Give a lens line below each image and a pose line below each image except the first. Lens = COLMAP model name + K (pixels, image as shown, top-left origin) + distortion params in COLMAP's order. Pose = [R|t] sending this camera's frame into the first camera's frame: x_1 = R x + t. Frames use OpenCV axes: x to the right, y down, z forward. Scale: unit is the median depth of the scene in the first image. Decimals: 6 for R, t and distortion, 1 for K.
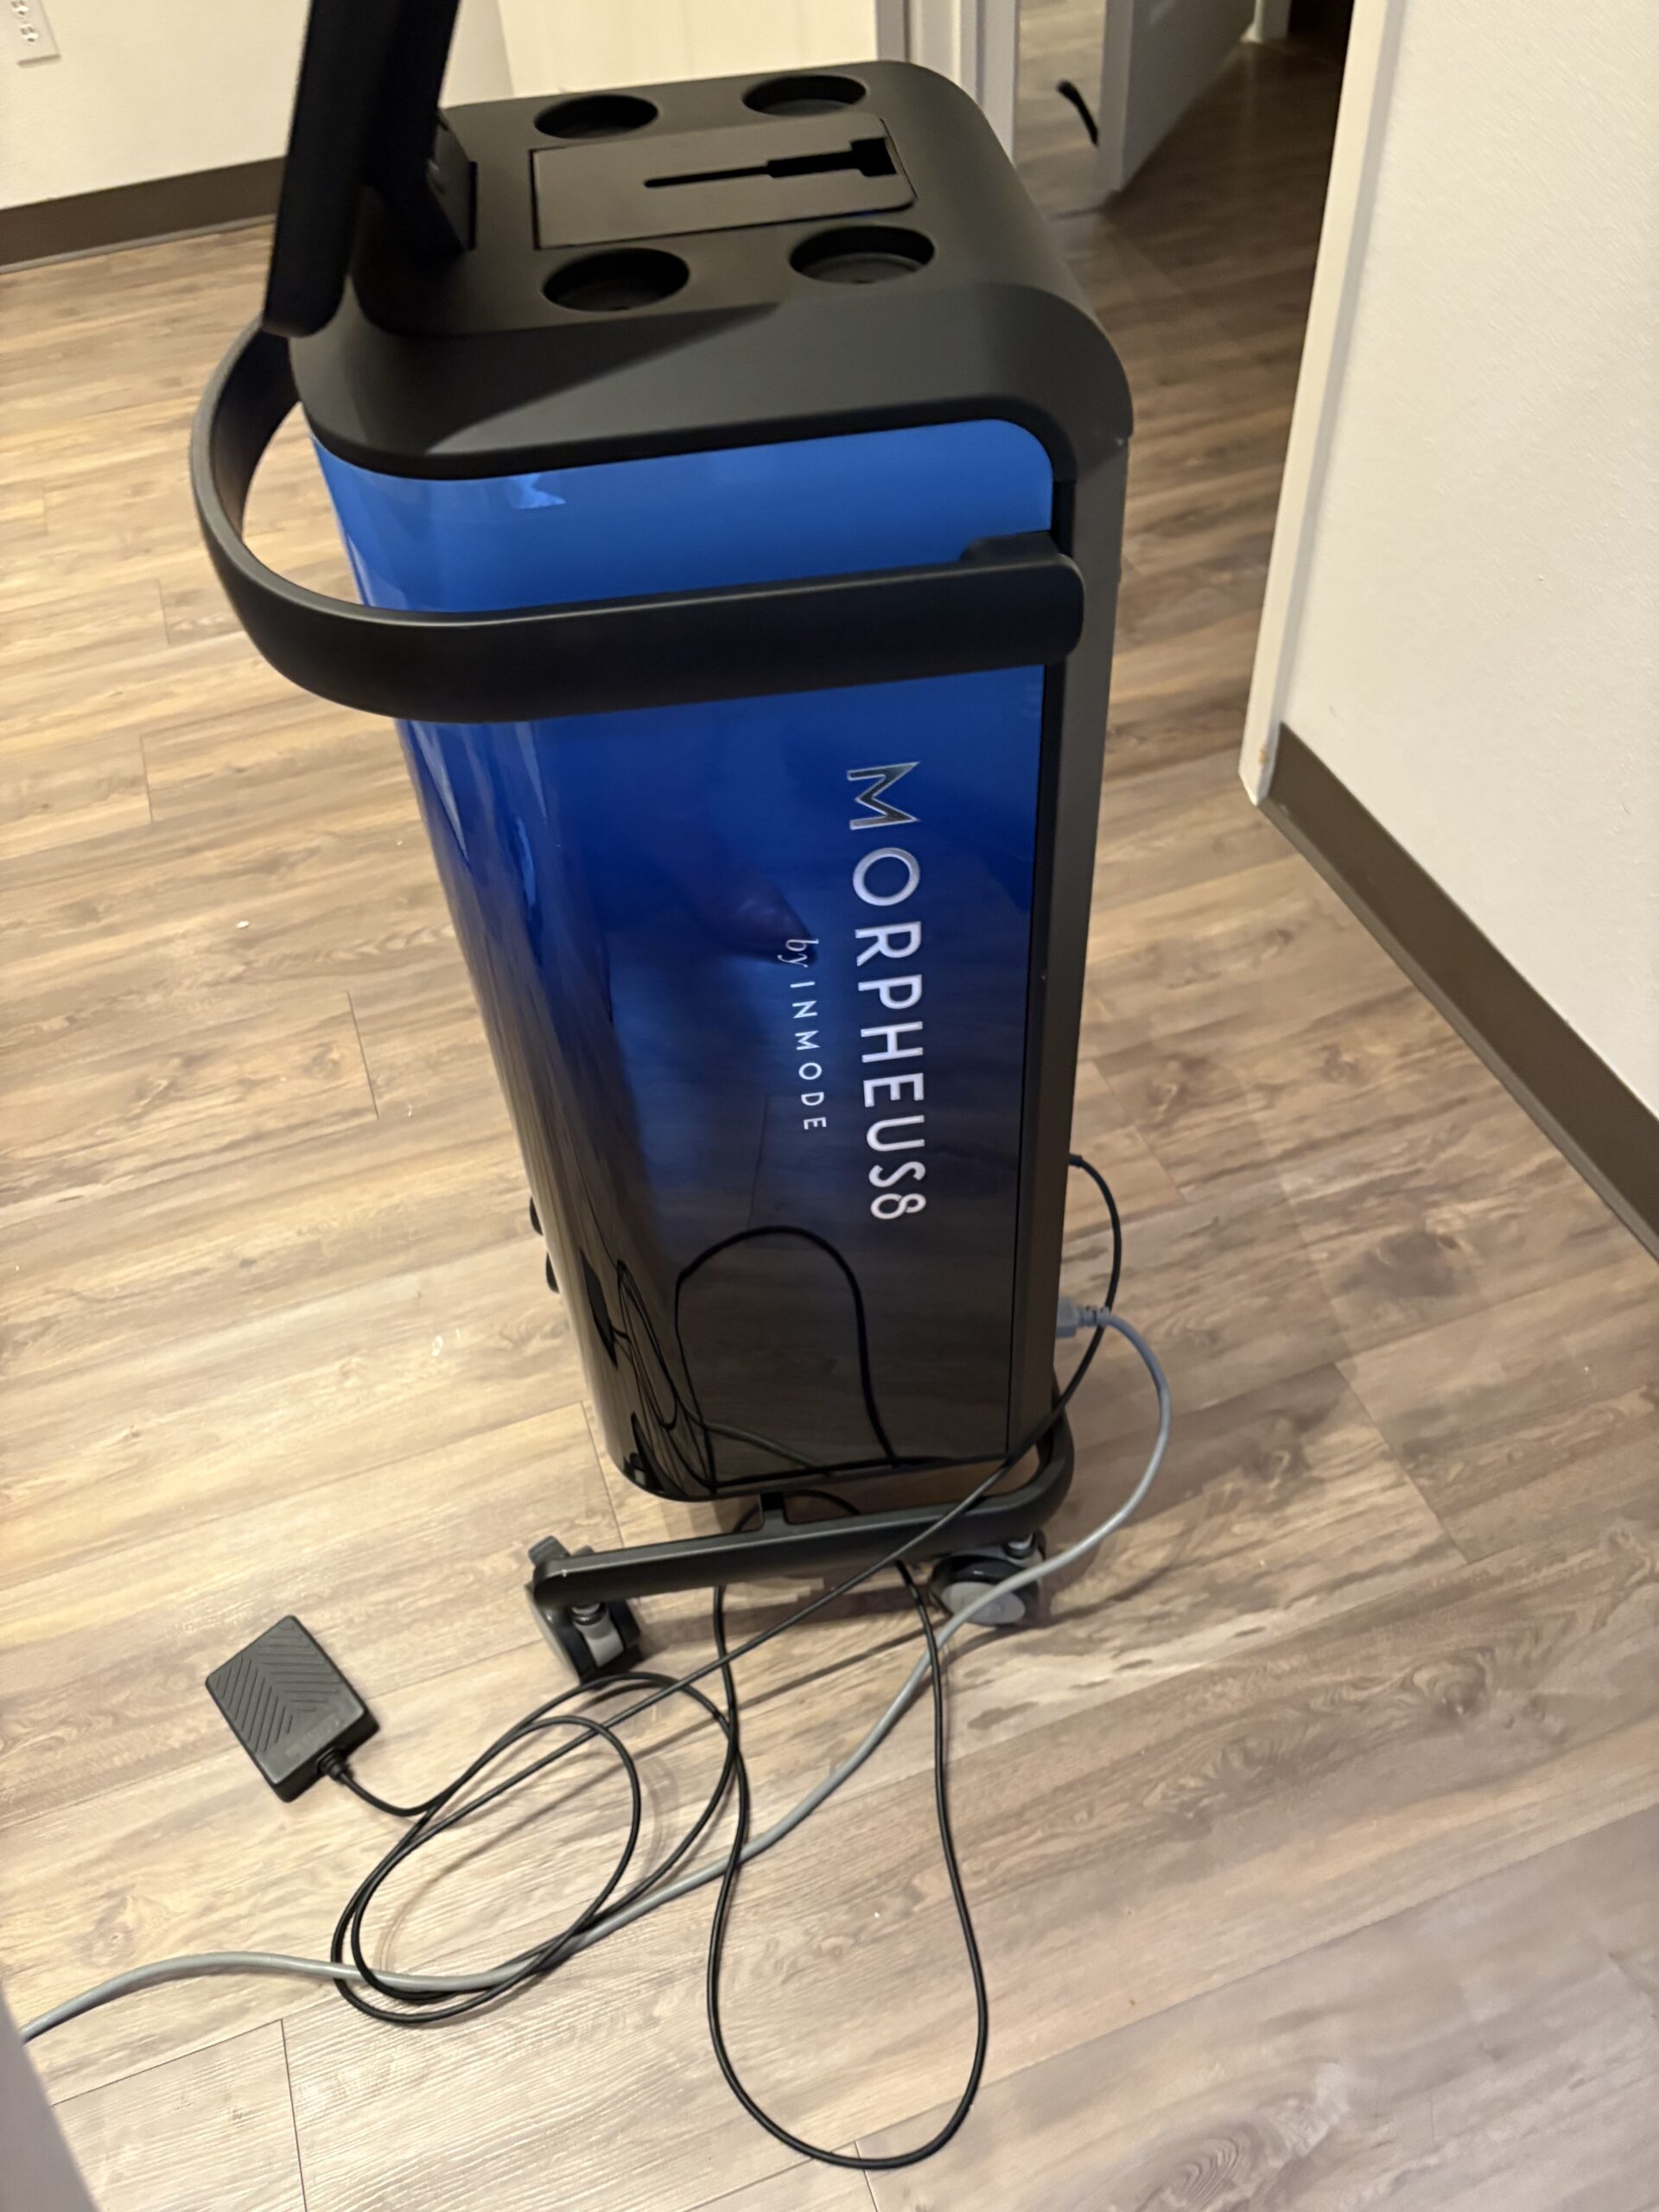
lens RADIAL K [[1690.2, 0, 815.0], [0, 1690.2, 1110.0], [0, 0, 1]] dist [0.055726, -0.072549]
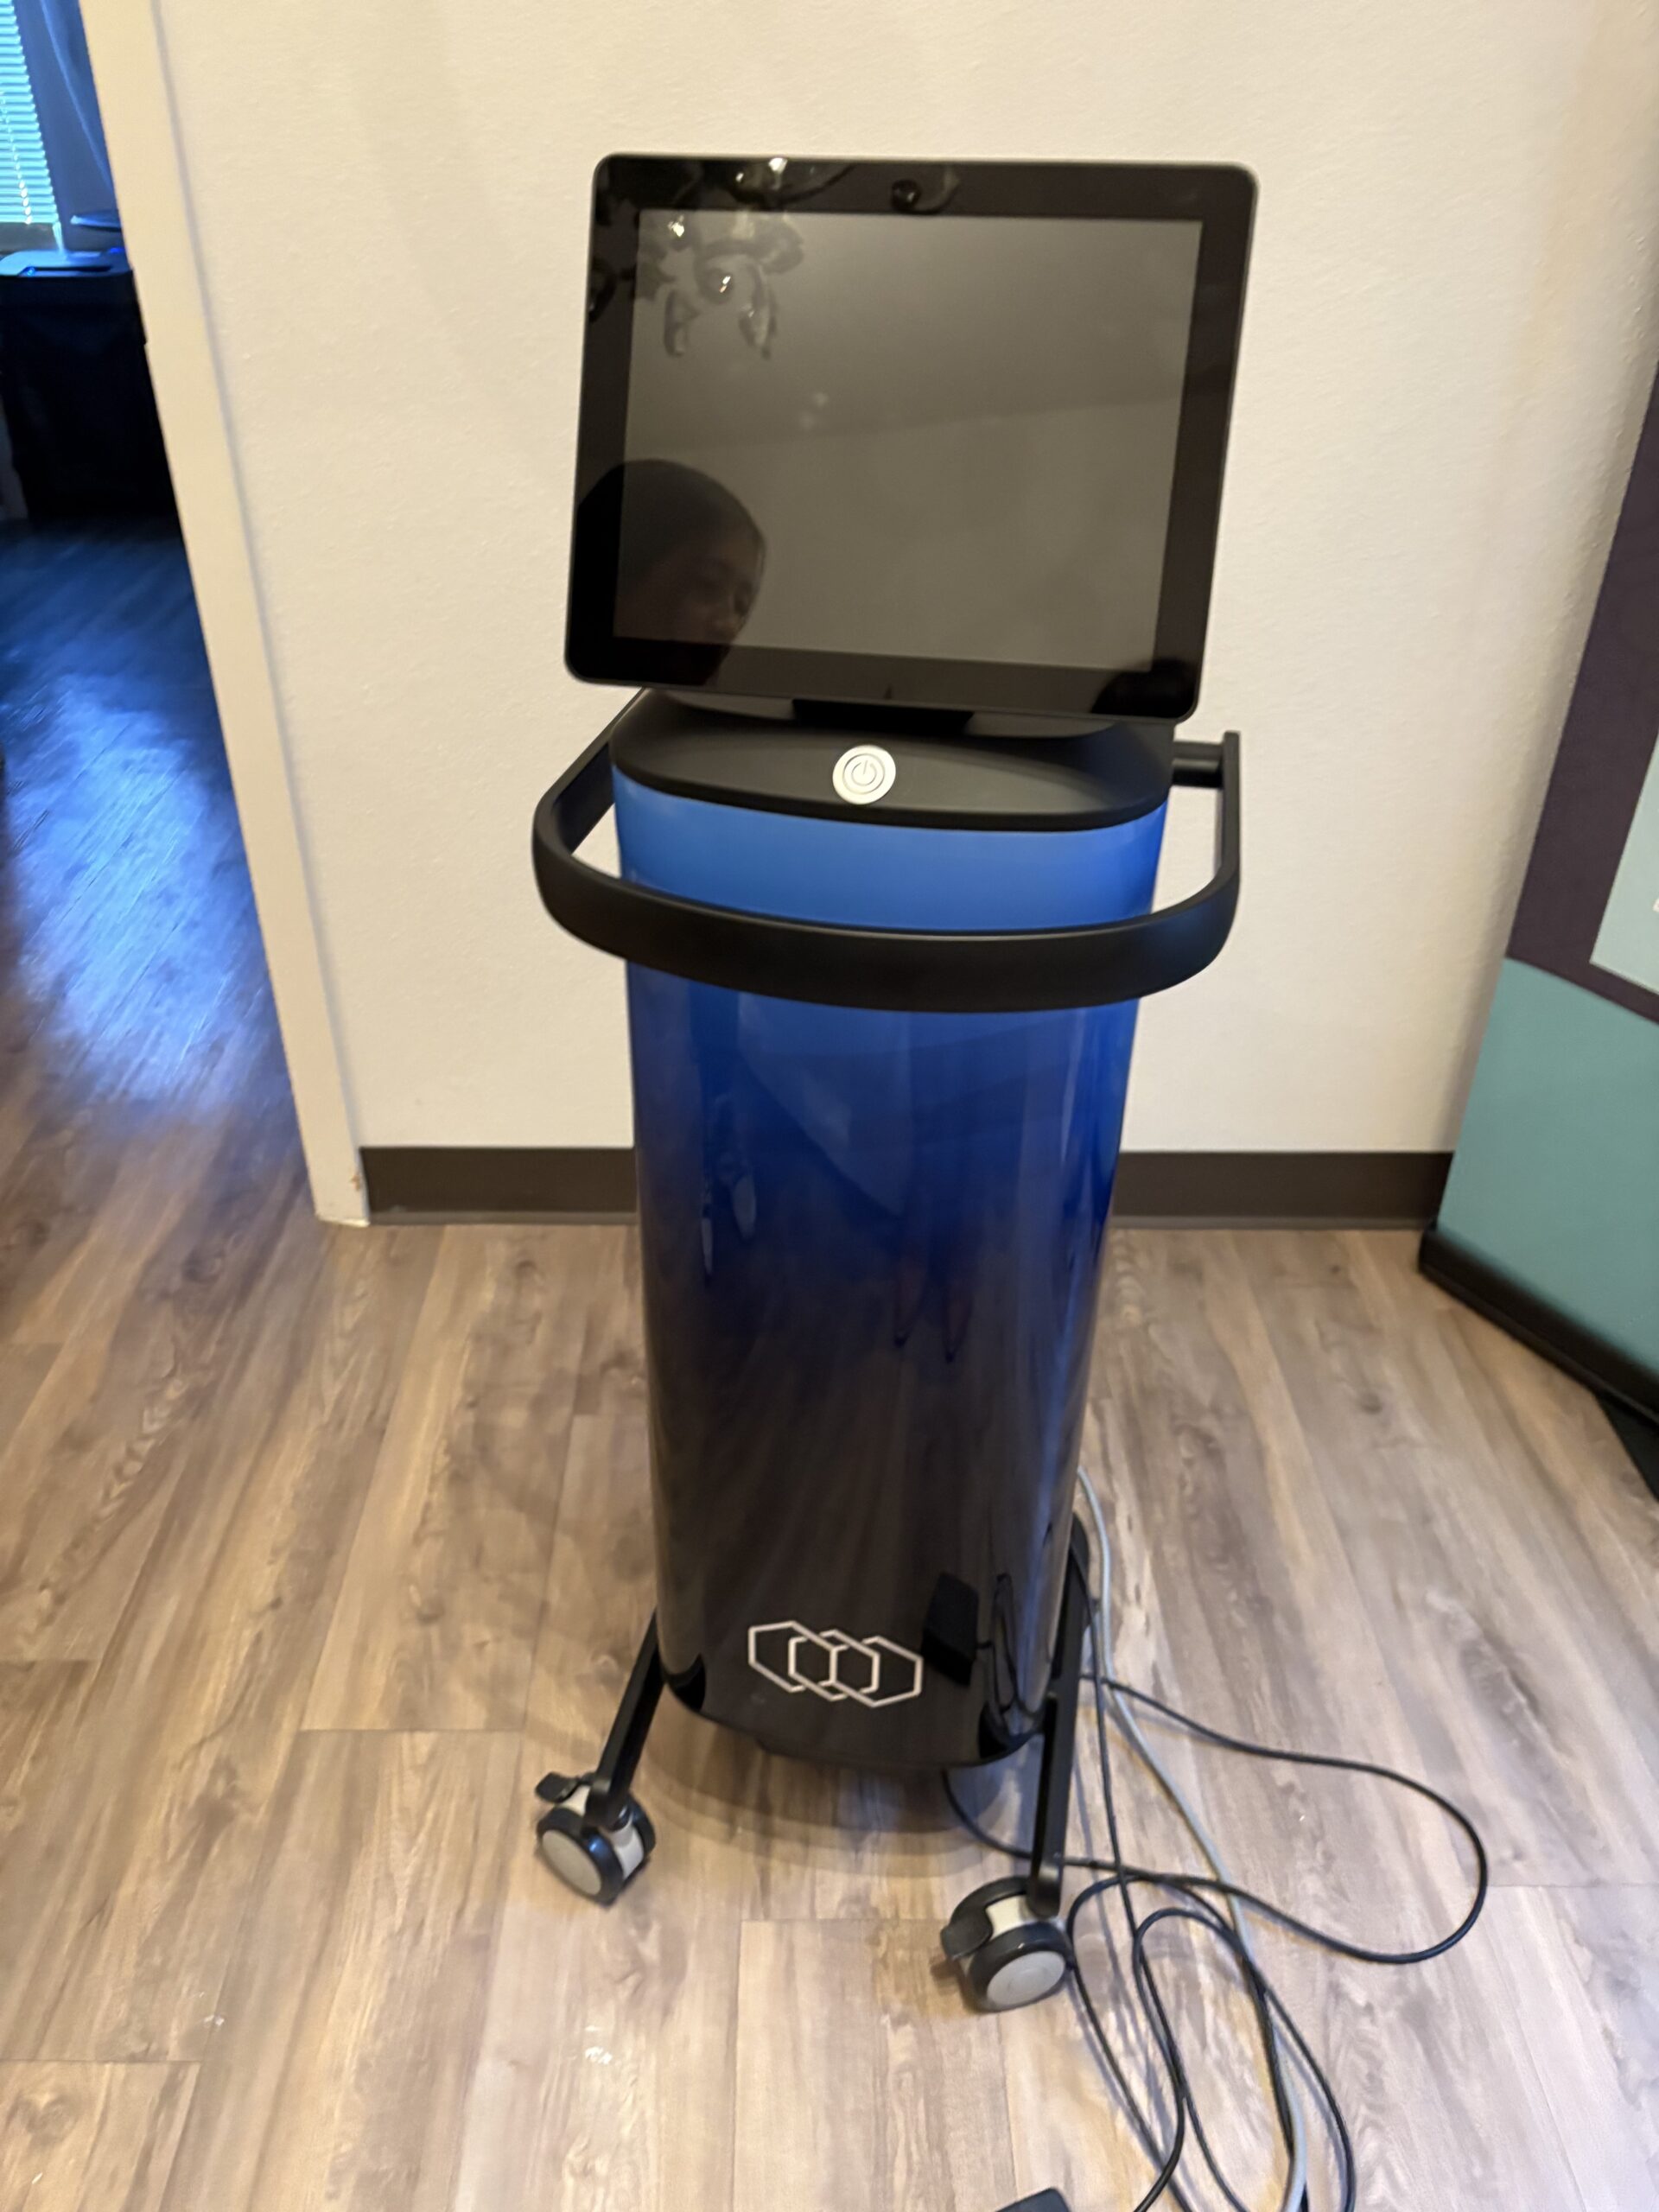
lens RADIAL K [[1690.2, 0, 822.2], [0, 1690.2, 1093.2], [0, 0, 1]] dist [0.055726, -0.072549]
pose [[0.315200, -0.446914, 0.837208, -0.823435], [0.675949, 0.724940, 0.132496, -0.293574], [-0.666140, 0.524147, 0.530592, 0.275172]]
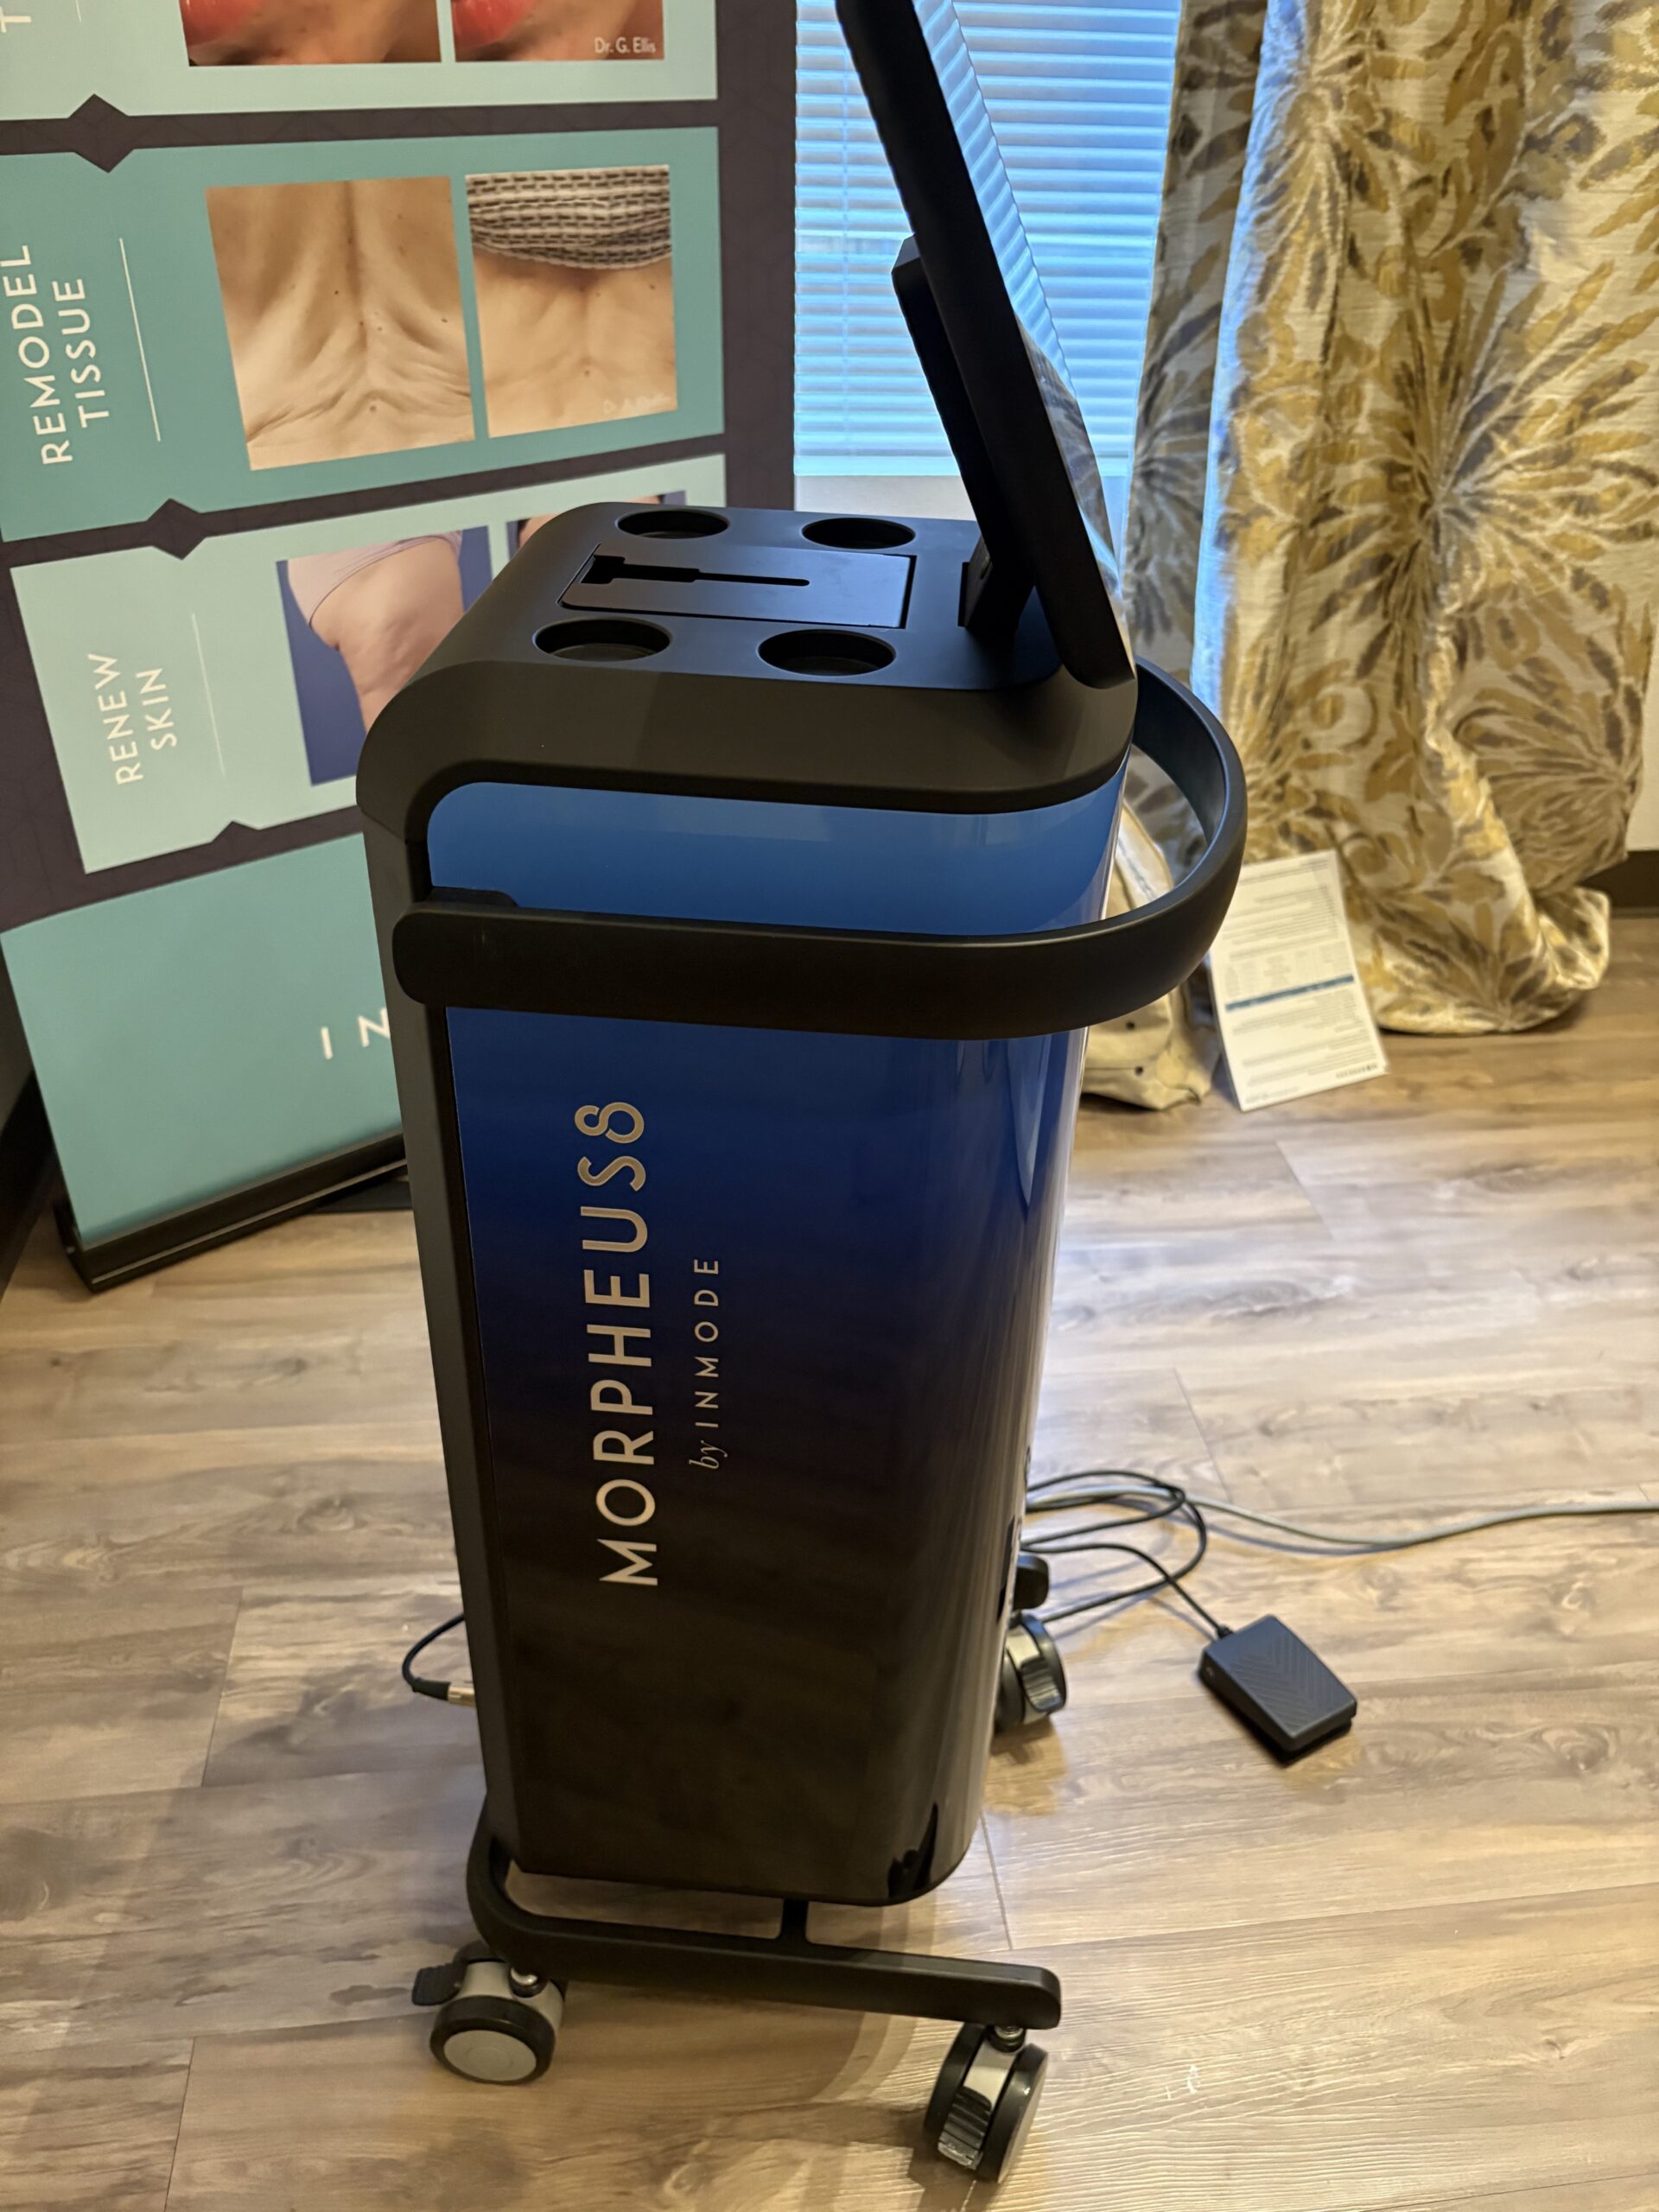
lens RADIAL K [[1690.2, 0, 818.4], [0, 1690.2, 1096.0], [0, 0, 1]] dist [0.055726, -0.072549]
pose [[-0.976500, -0.088149, 0.196666, -0.204309], [0.179491, 0.172471, 0.968523, -0.878416], [-0.119294, 0.981062, -0.152596, 0.841882]]
